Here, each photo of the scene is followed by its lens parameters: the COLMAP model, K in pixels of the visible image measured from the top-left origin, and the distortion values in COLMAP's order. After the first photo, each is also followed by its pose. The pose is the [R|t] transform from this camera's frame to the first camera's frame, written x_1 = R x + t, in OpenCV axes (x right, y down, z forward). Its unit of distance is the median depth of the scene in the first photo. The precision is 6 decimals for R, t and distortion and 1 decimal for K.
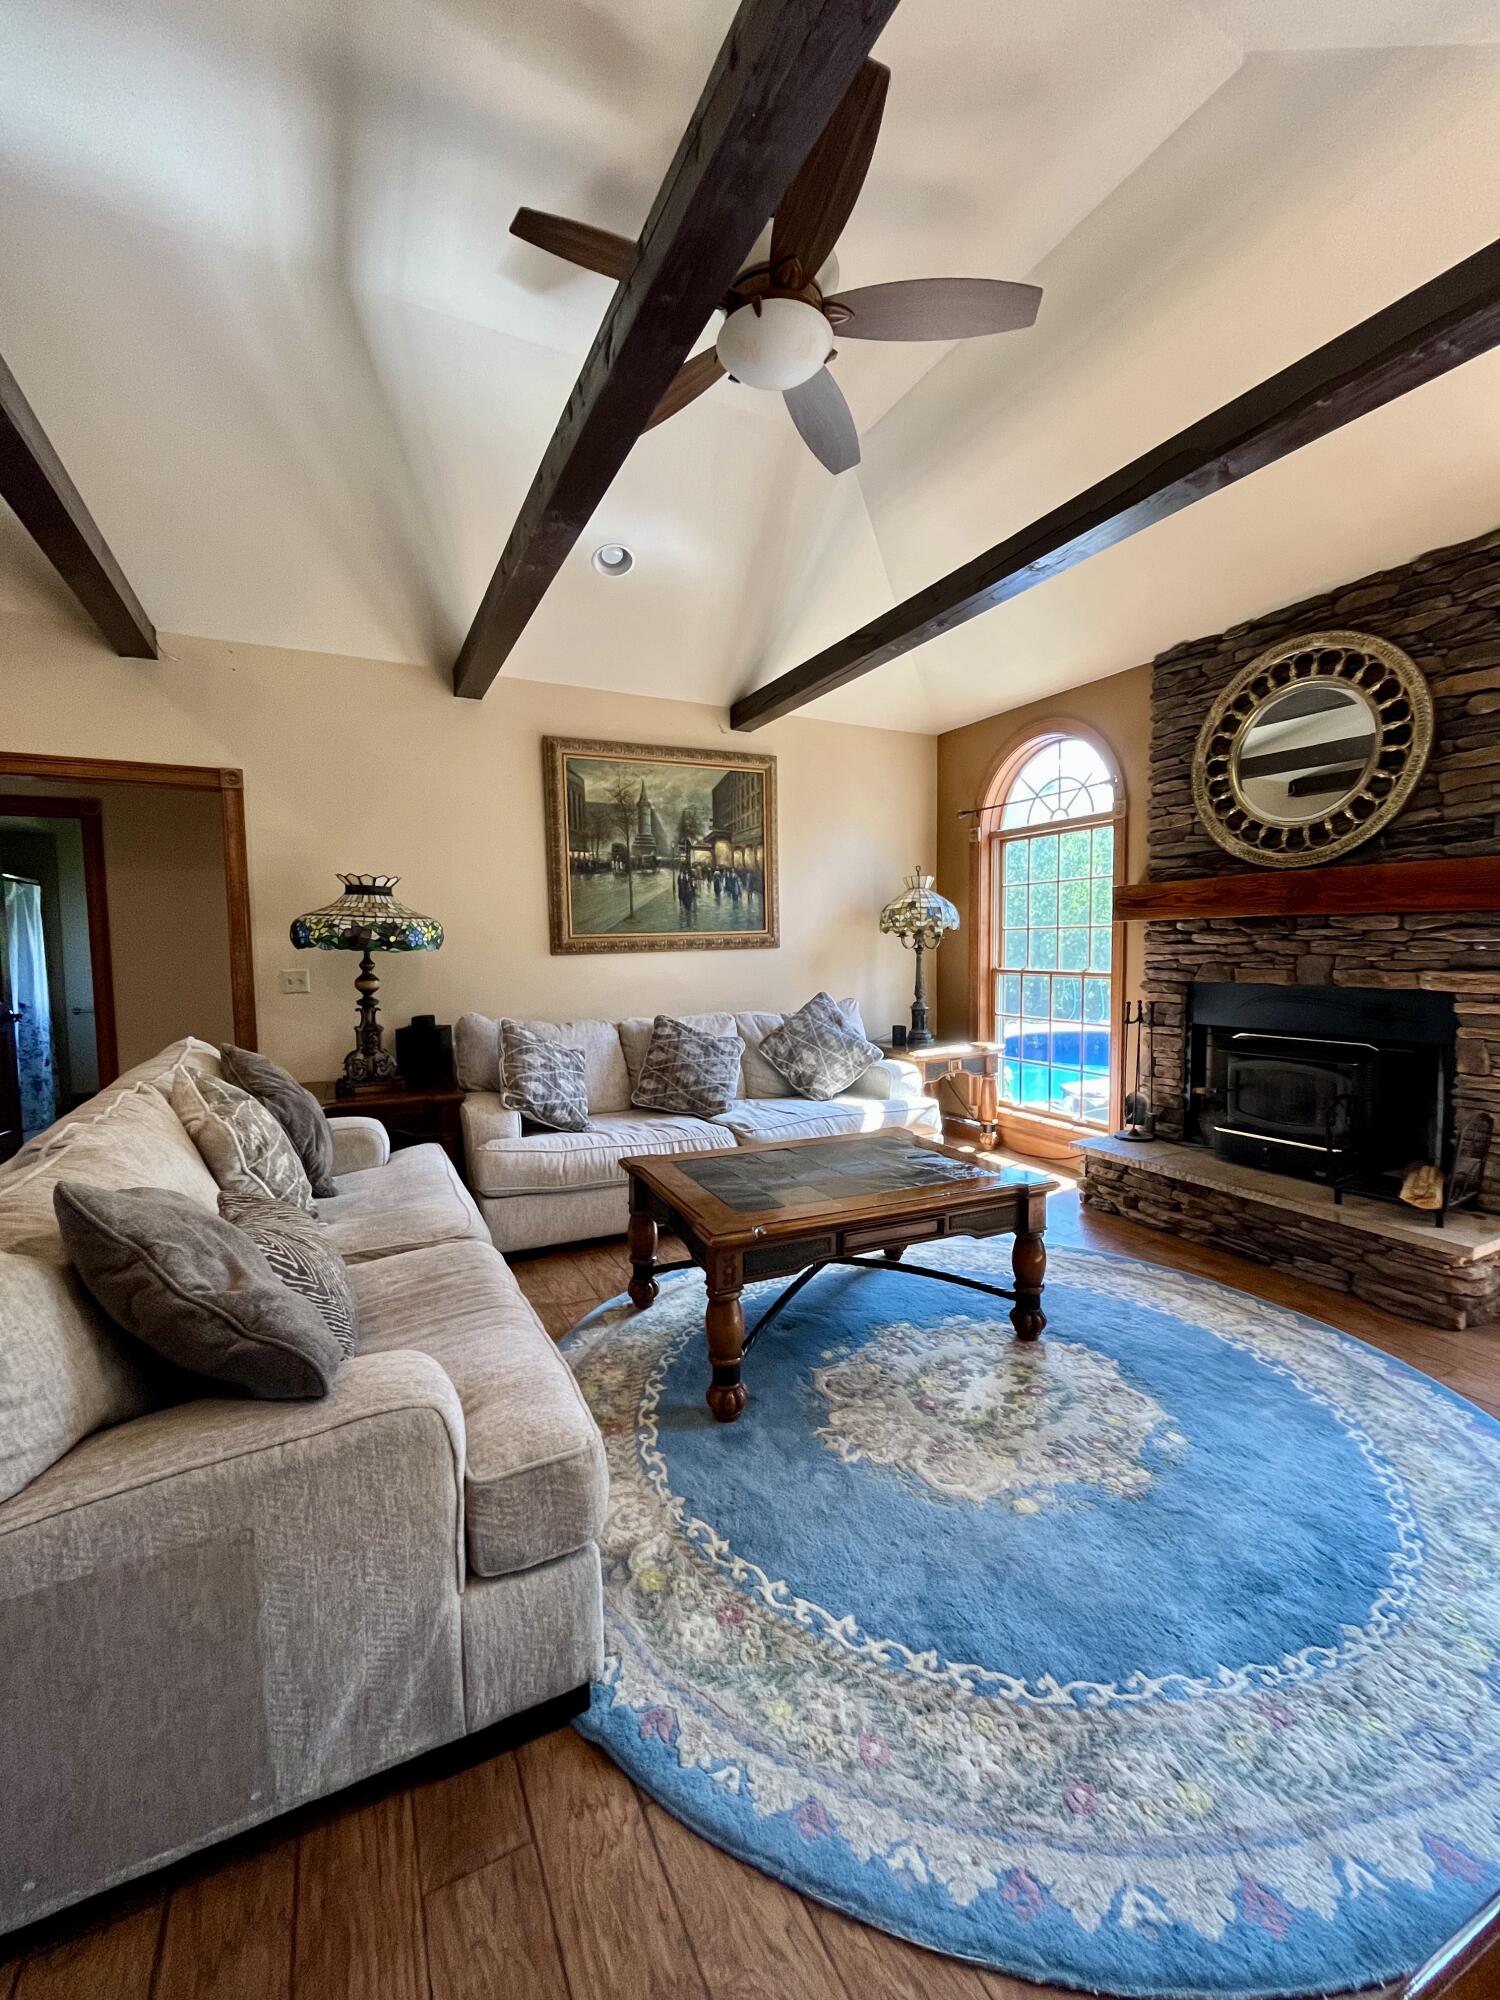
lens RADIAL K [[816.4, 0, 756.1], [0, 816.4, 995.3], [0, 0, 1]] dist [0.001524, -0.000451]
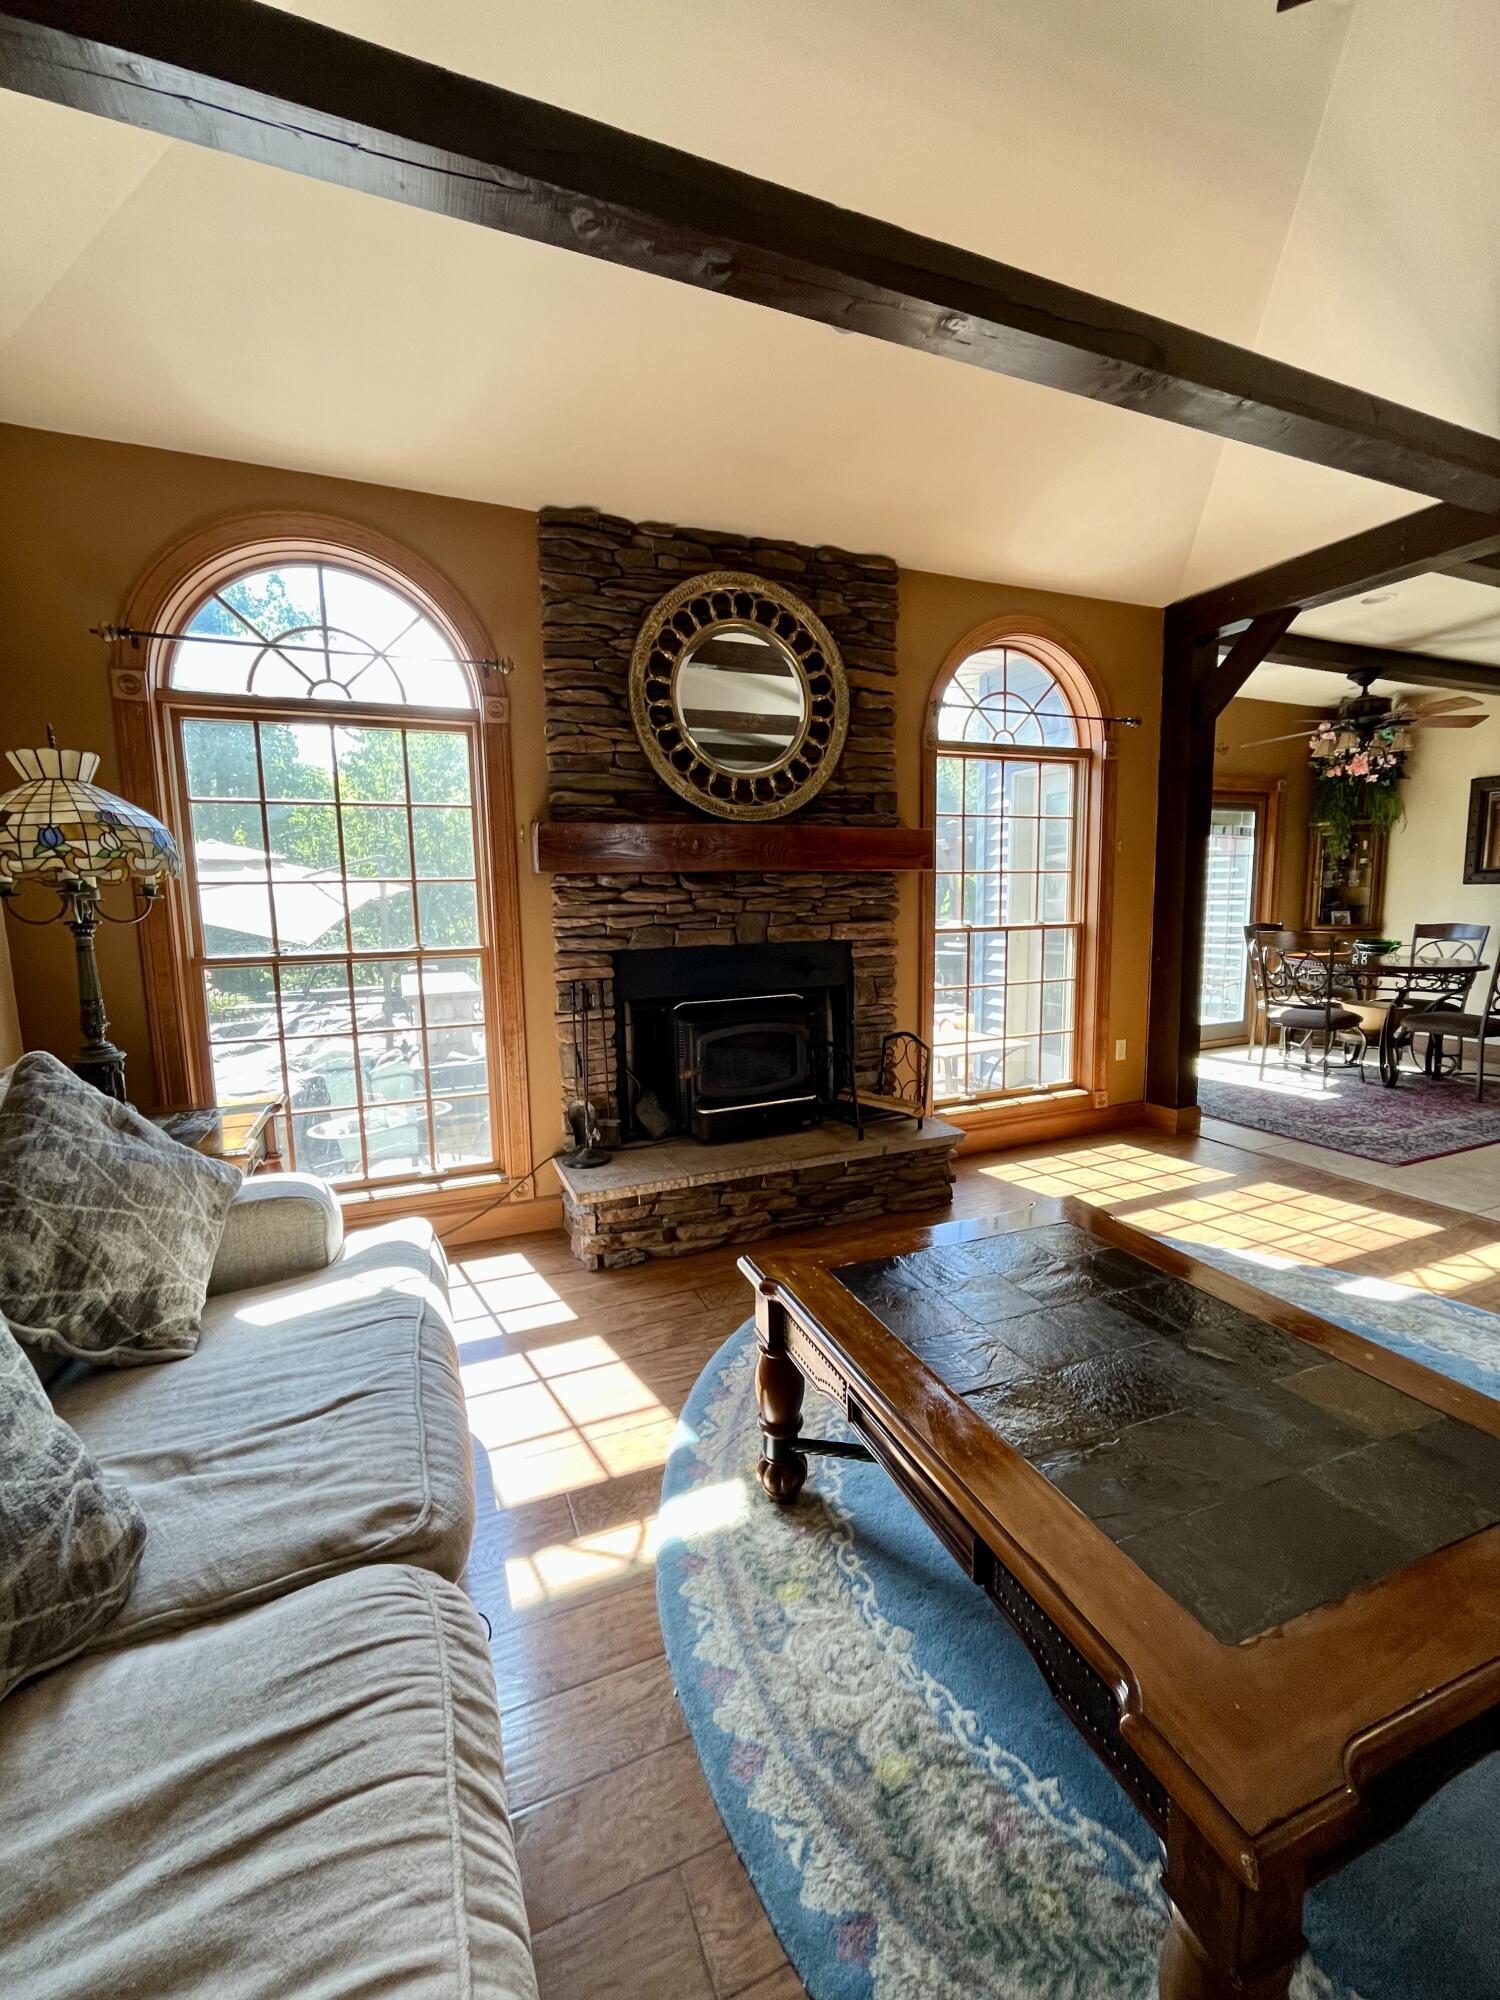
lens RADIAL K [[816.4, 0, 750.3], [0, 816.4, 994.0], [0, 0, 1]] dist [0.001524, -0.000451]
pose [[0.075916, -0.110403, 0.990983, -0.289852], [0.080343, 0.991297, 0.104284, -0.051212], [-0.993872, 0.071702, 0.084125, 0.863703]]
